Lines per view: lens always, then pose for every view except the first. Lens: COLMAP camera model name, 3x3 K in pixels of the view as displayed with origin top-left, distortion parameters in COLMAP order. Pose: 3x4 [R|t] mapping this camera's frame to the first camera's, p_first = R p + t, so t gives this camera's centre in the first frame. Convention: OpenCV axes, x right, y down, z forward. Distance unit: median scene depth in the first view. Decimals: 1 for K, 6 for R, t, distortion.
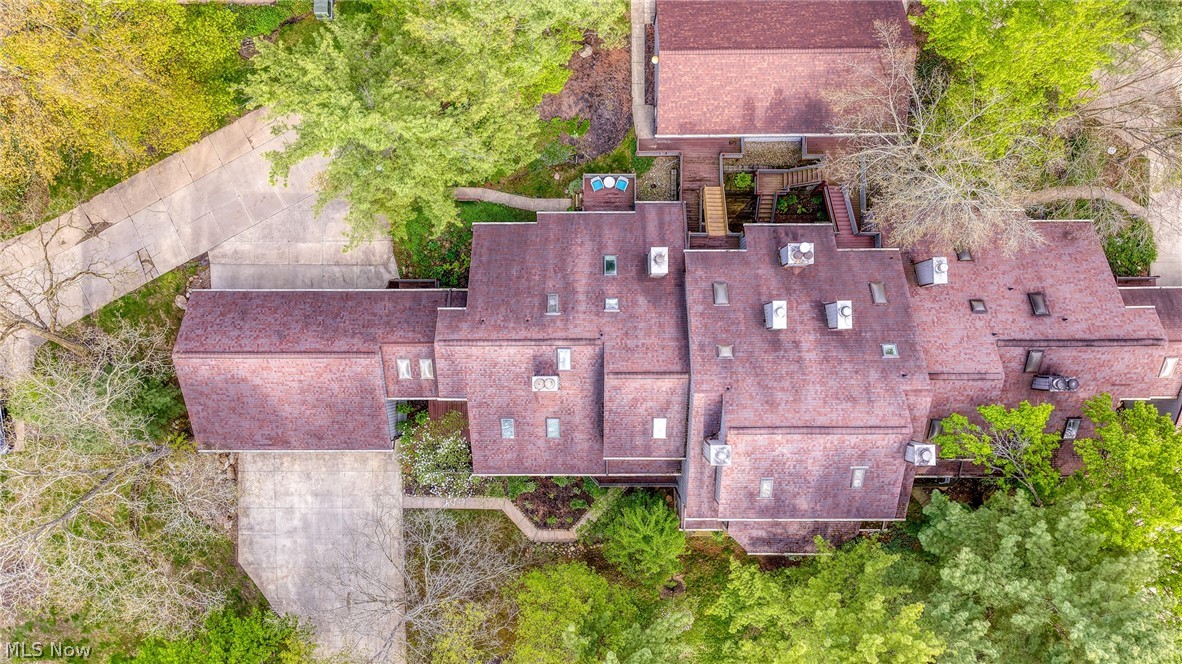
lens RADIAL K [[843.9, 0, 597.4], [0, 843.9, 334.0], [0, 0, 1]] dist [-0.014616, -0.001503]
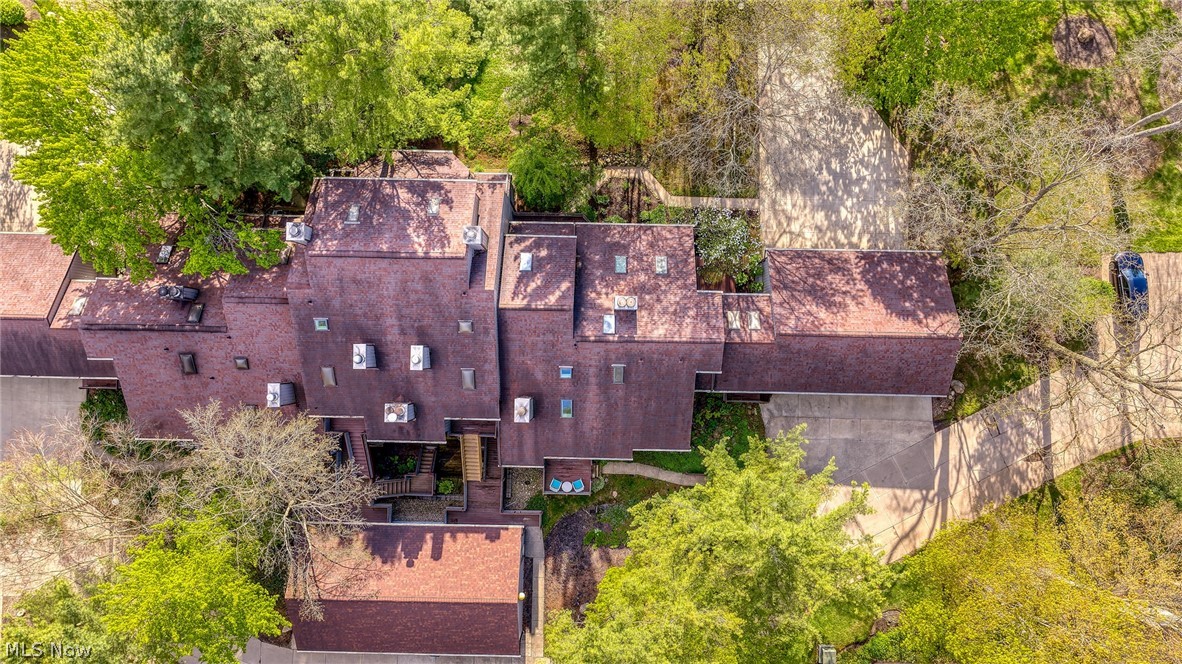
lens RADIAL K [[843.9, 0, 591.2], [0, 843.9, 333.2], [0, 0, 1]] dist [-0.014616, -0.001503]
pose [[-0.999606, -0.021724, 0.017790, -0.035041], [0.022819, -0.997699, 0.063840, -0.053123], [0.016363, 0.064221, 0.997802, -0.120053]]
